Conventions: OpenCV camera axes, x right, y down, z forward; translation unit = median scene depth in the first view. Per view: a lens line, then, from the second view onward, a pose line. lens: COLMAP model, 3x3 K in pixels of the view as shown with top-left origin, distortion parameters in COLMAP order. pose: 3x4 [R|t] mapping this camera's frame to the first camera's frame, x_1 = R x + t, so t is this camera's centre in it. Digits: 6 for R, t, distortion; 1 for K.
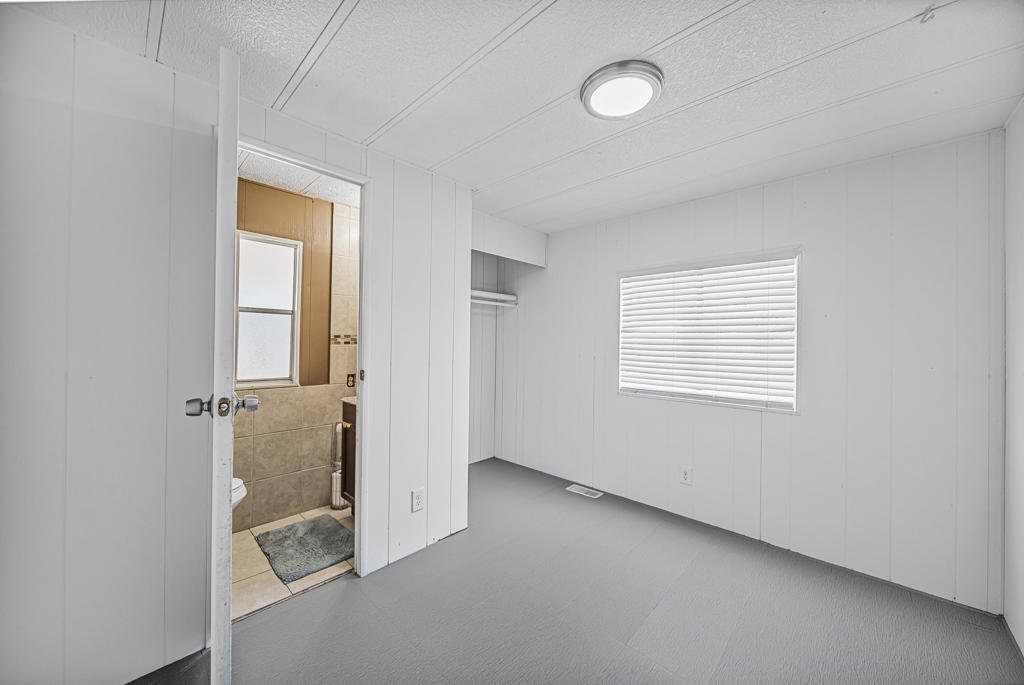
lens RADIAL K [[366.3, 0, 507.9], [0, 366.3, 336.7], [0, 0, 1]] dist [-0.001662, -0.000769]
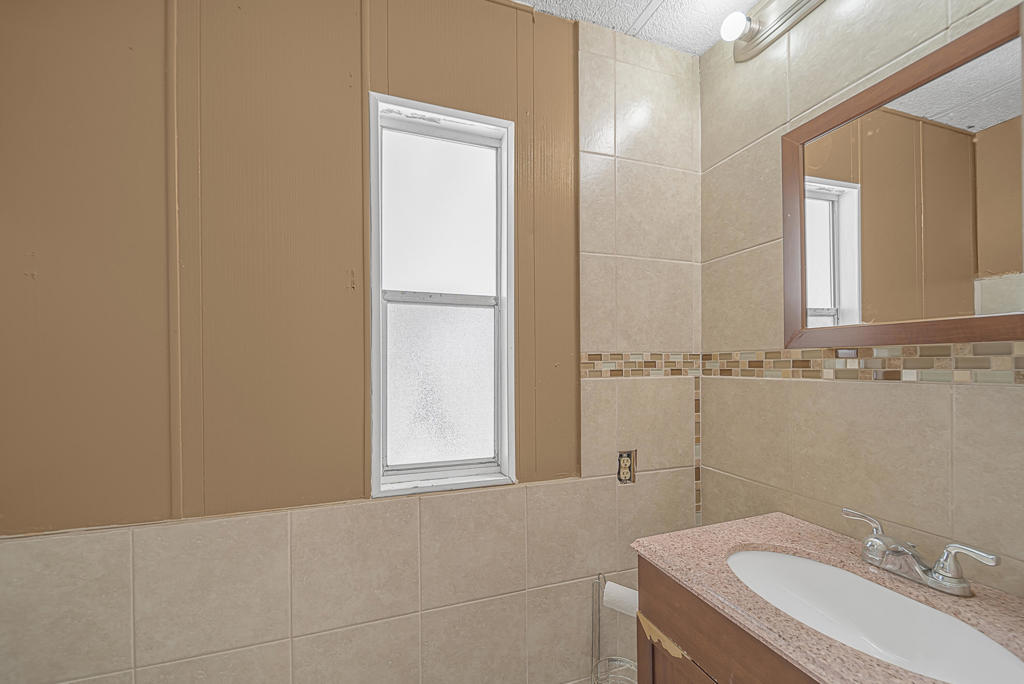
lens RADIAL K [[391.0, 0, 502.7], [0, 391.0, 365.5], [0, 0, 1]] dist [-0.002700, -0.001135]
pose [[0.883470, -0.018955, -0.468105, -0.377526], [0.025956, 0.999627, 0.008509, 0.002519], [0.467769, -0.019668, 0.883632, 0.612766]]
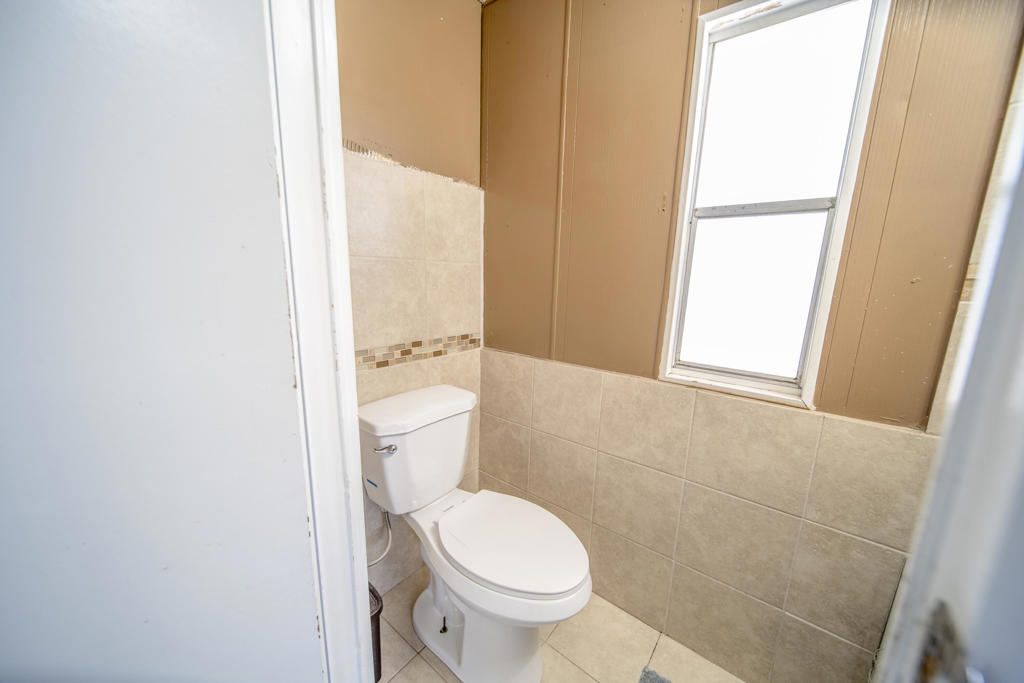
lens RADIAL K [[366.3, 0, 506.1], [0, 366.3, 347.9], [0, 0, 1]] dist [-0.001662, -0.000769]
pose [[0.084443, 0.180462, -0.979950, -0.243824], [-0.009743, 0.983566, 0.180288, 0.010630], [0.996381, -0.005677, 0.084814, 0.657084]]
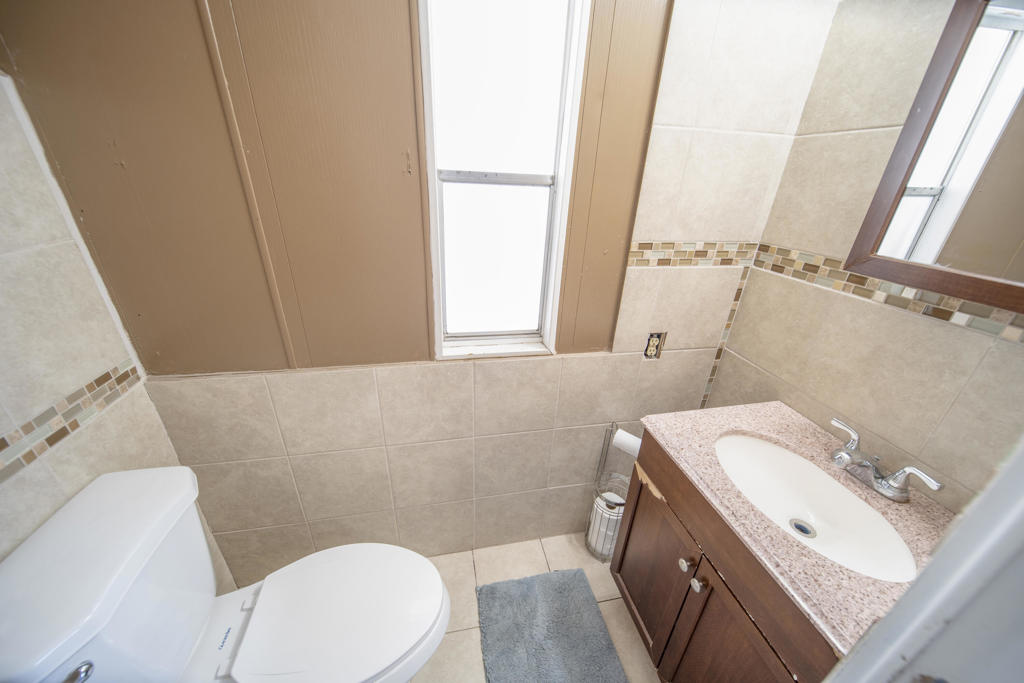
lens RADIAL K [[366.3, 0, 510.0], [0, 366.3, 350.2], [0, 0, 1]] dist [-0.001662, -0.000769]
pose [[0.823198, 0.263818, -0.502738, -0.378105], [-0.020258, 0.898569, 0.438363, -0.074868], [0.567393, -0.350675, 0.745045, 0.612293]]
